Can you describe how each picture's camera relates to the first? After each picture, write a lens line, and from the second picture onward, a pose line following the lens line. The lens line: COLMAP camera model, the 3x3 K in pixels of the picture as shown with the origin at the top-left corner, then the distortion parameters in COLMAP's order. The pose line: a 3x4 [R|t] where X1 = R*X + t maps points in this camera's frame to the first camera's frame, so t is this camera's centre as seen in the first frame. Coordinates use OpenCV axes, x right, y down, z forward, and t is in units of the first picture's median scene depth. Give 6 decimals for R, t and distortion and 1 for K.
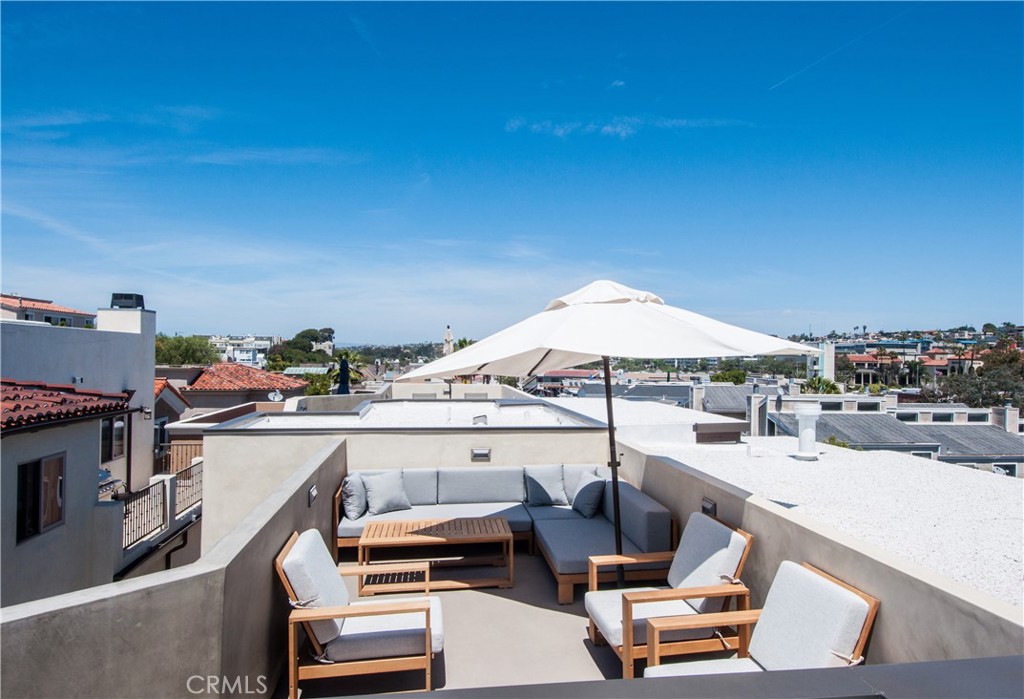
lens RADIAL K [[672.4, 0, 519.4], [0, 672.4, 347.4], [0, 0, 1]] dist [0.038253, -0.000161]
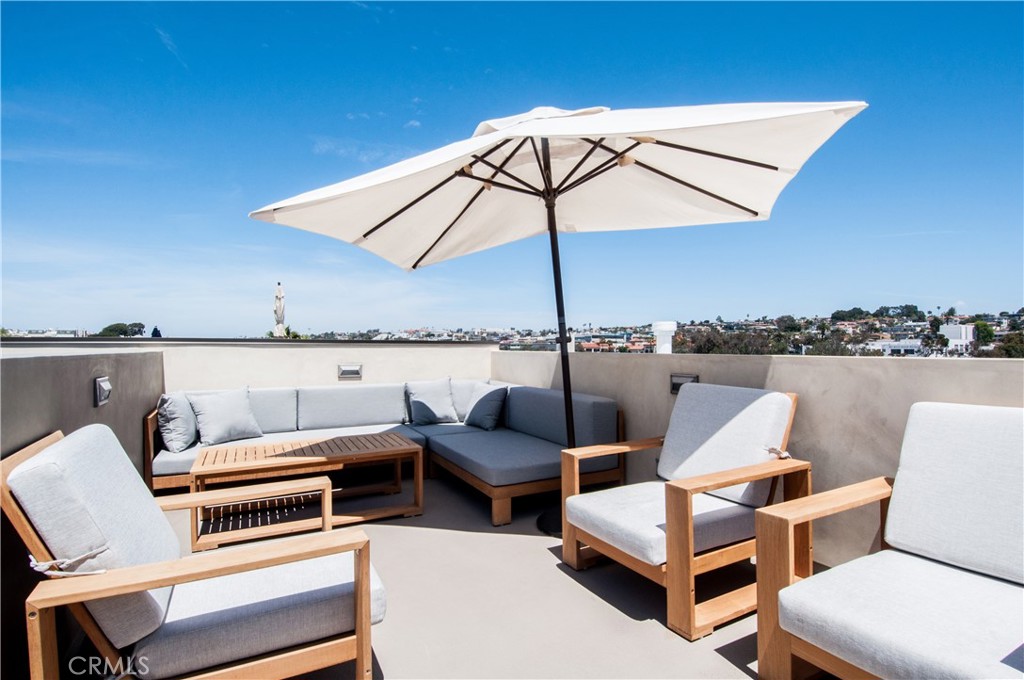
lens RADIAL K [[538.5, 0, 516.6], [0, 538.5, 341.9], [0, 0, 1]] dist [0.011197, -0.016693]
pose [[0.944253, -0.005327, 0.329177, -0.089651], [0.003917, 0.999980, 0.004947, 0.131157], [-0.329197, -0.003382, 0.944255, 0.326050]]
